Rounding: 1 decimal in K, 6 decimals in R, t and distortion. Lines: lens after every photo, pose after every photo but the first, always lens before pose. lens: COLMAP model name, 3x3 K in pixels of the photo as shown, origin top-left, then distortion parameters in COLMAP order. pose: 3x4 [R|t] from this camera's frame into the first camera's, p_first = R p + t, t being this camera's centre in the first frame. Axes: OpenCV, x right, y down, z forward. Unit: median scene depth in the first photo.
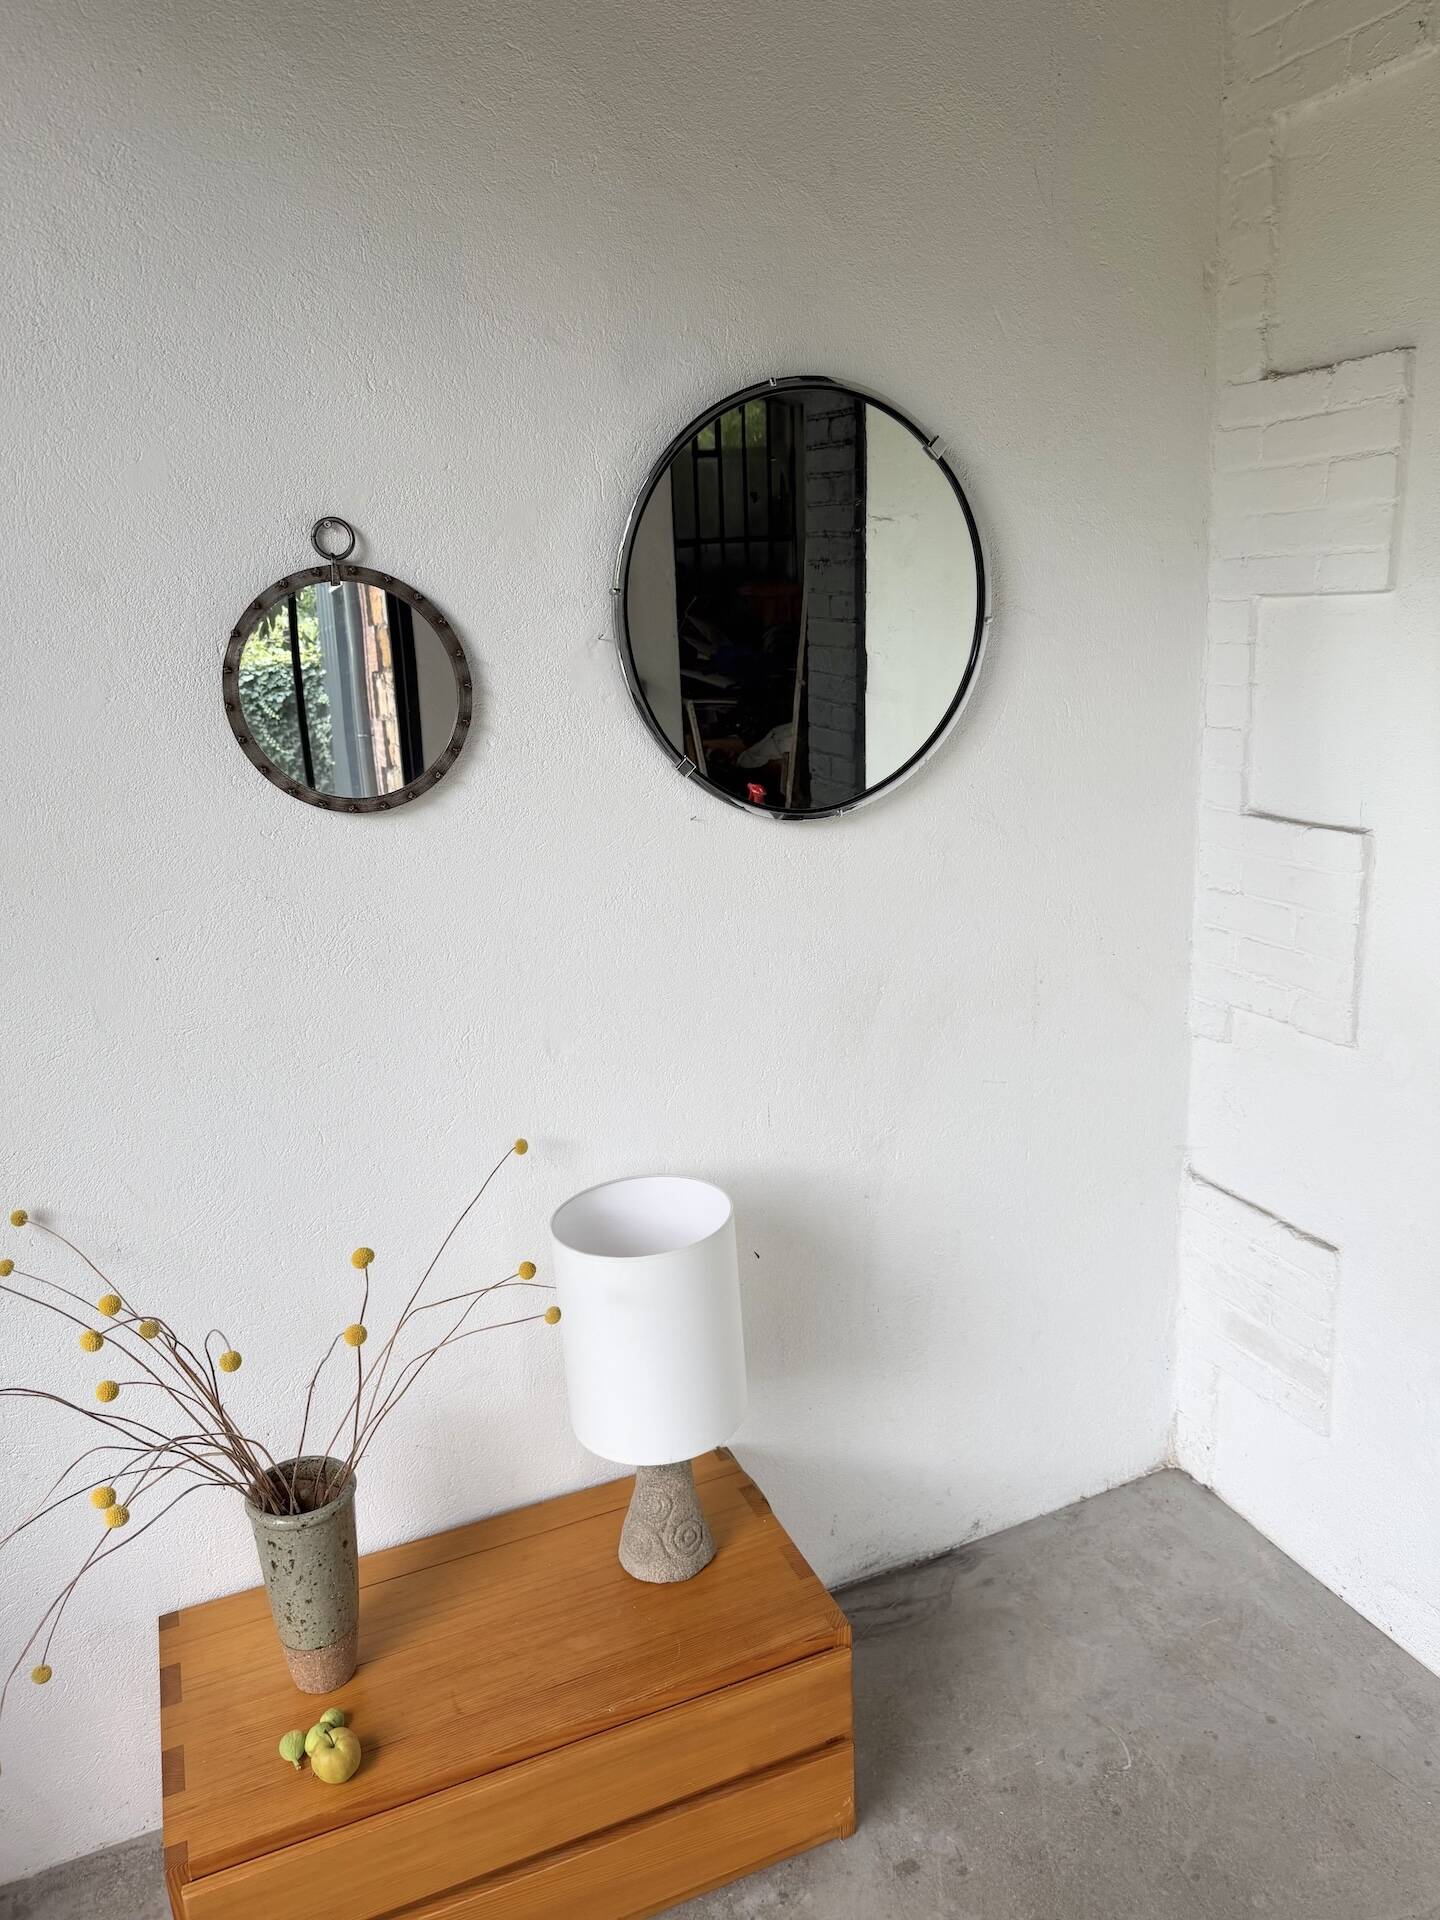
lens RADIAL K [[1369.3, 0, 748.7], [0, 1369.3, 987.1], [0, 0, 1]] dist [0.062988, -0.057633]
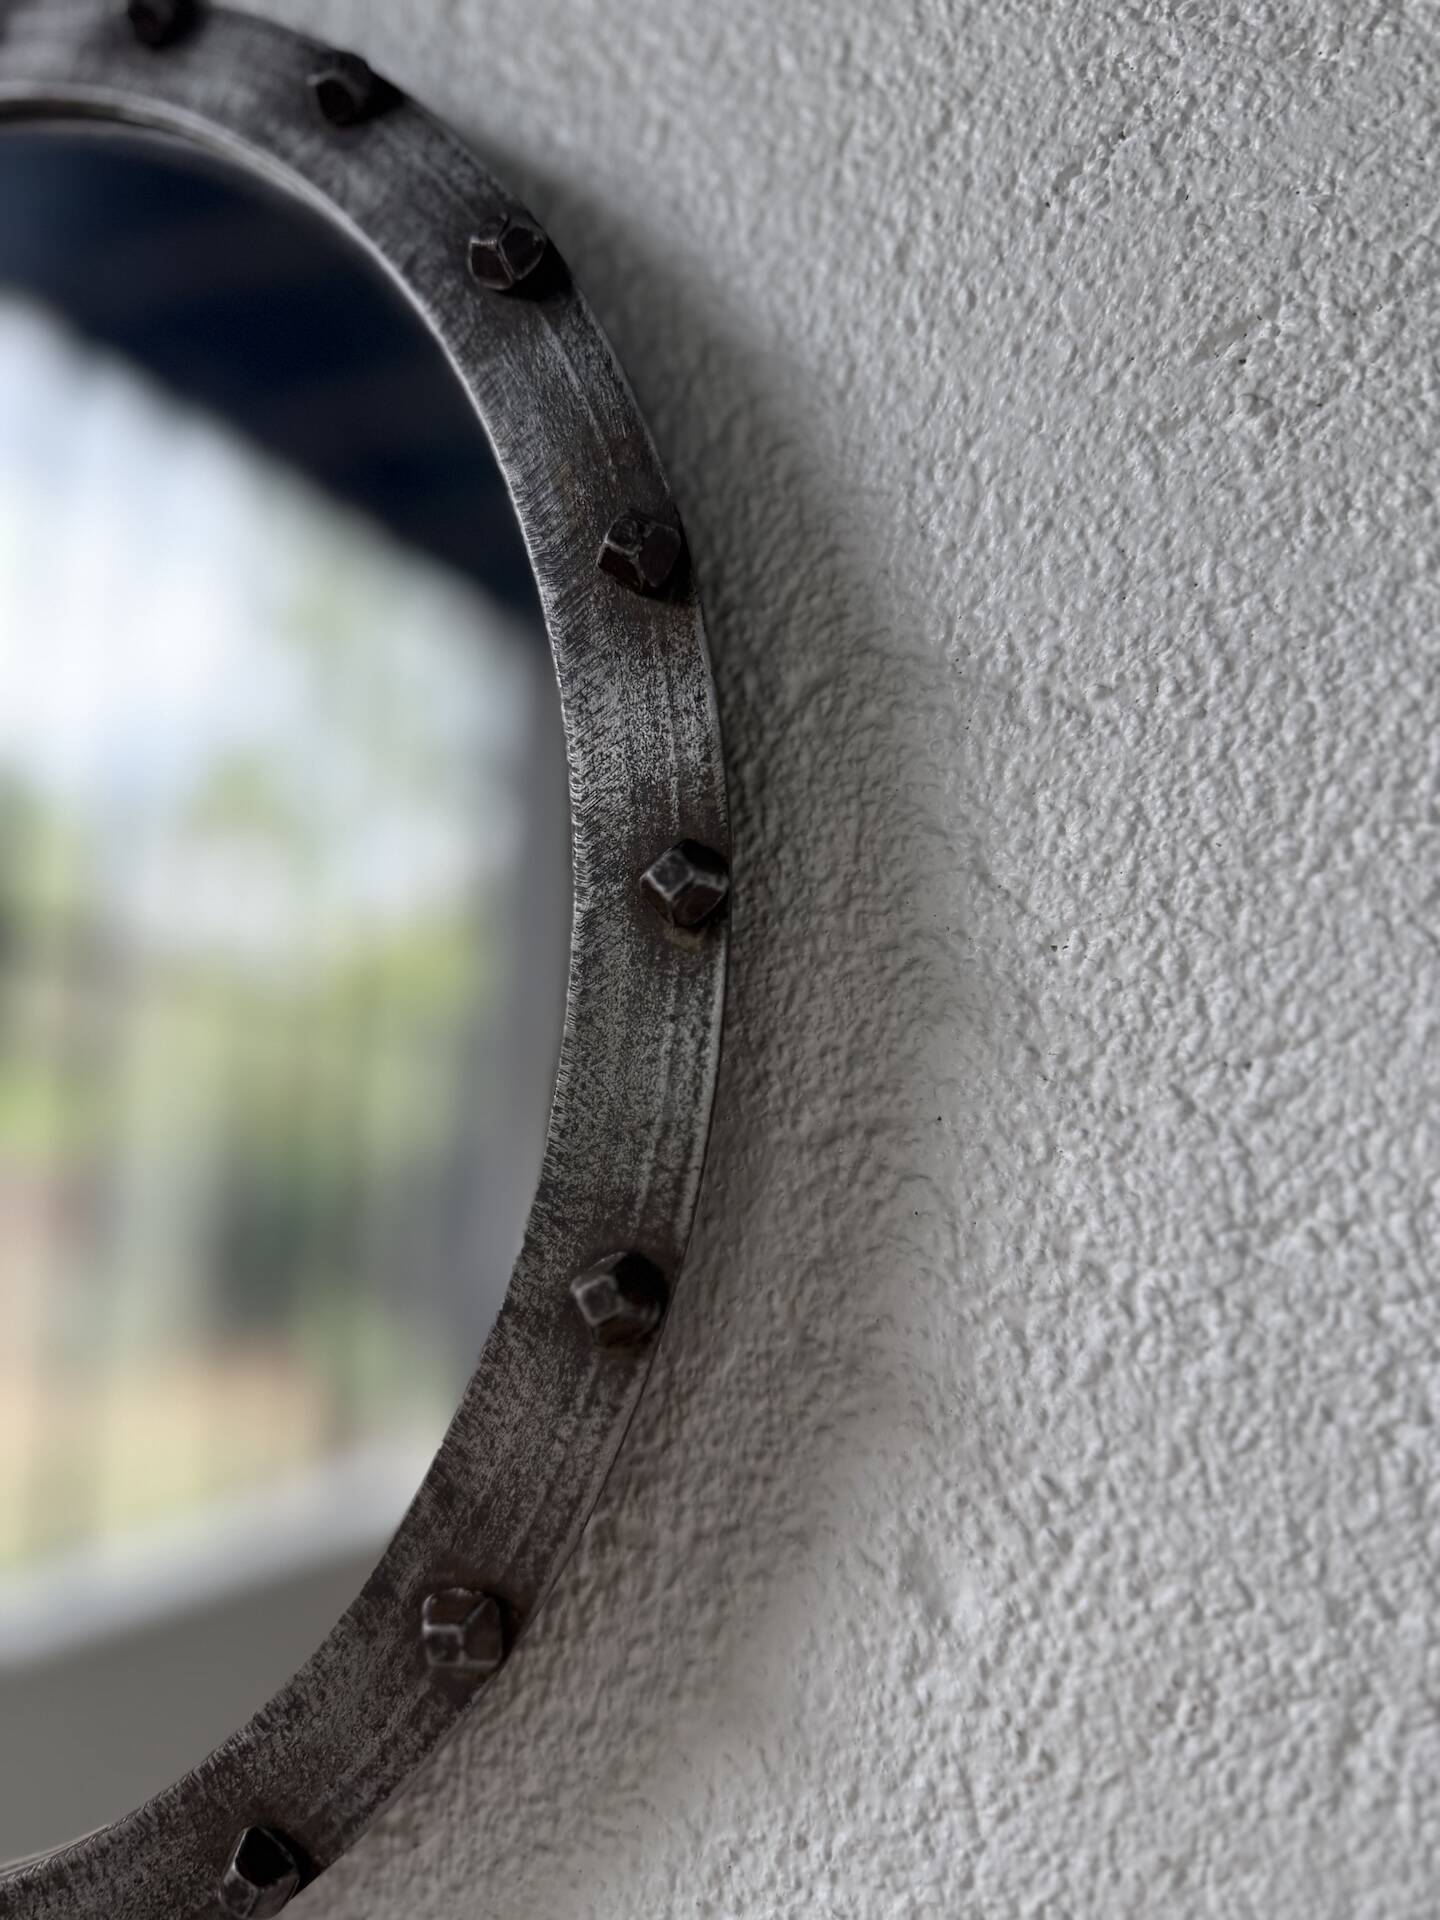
lens RADIAL K [[1429.4, 0, 723.0], [0, 1429.4, 980.7], [0, 0, 1]] dist [-0.069546, 0.030994]
pose [[0.713906, -0.017761, -0.700017, -0.130456], [-0.228894, 0.938843, -0.257257, -0.177574], [0.661775, 0.343887, 0.666180, 0.874896]]
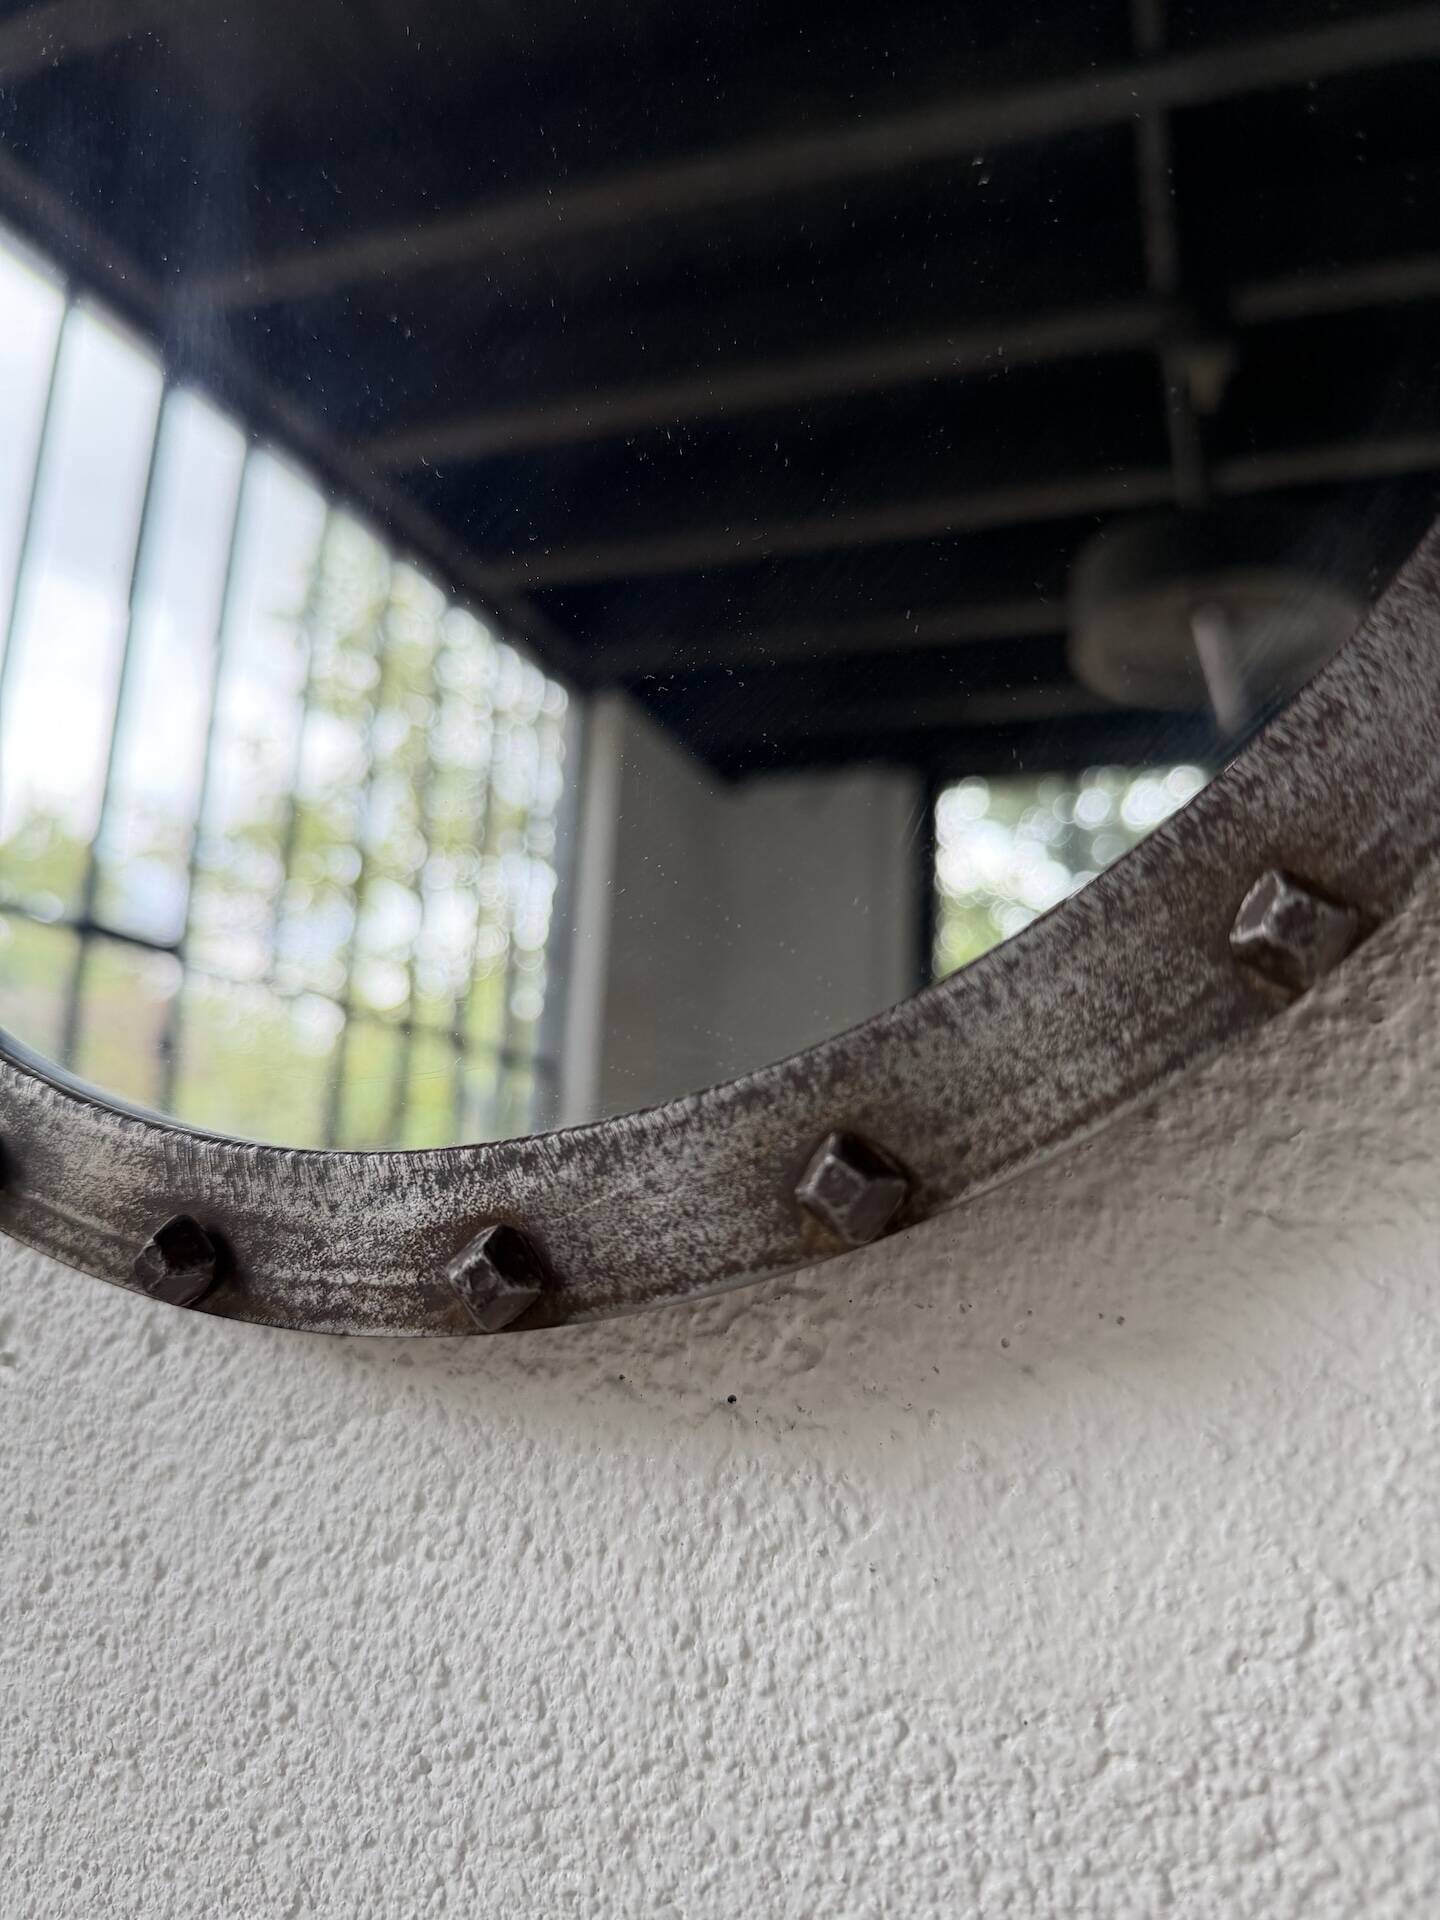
lens RADIAL K [[1403.0, 0, 719.2], [0, 1403.0, 964.5], [0, 0, 1]] dist [0.025106, -0.102174]
pose [[0.699287, -0.045352, -0.713401, -0.182797], [-0.259408, 0.913855, -0.312371, -0.115798], [0.666112, 0.403499, 0.627283, 0.875660]]
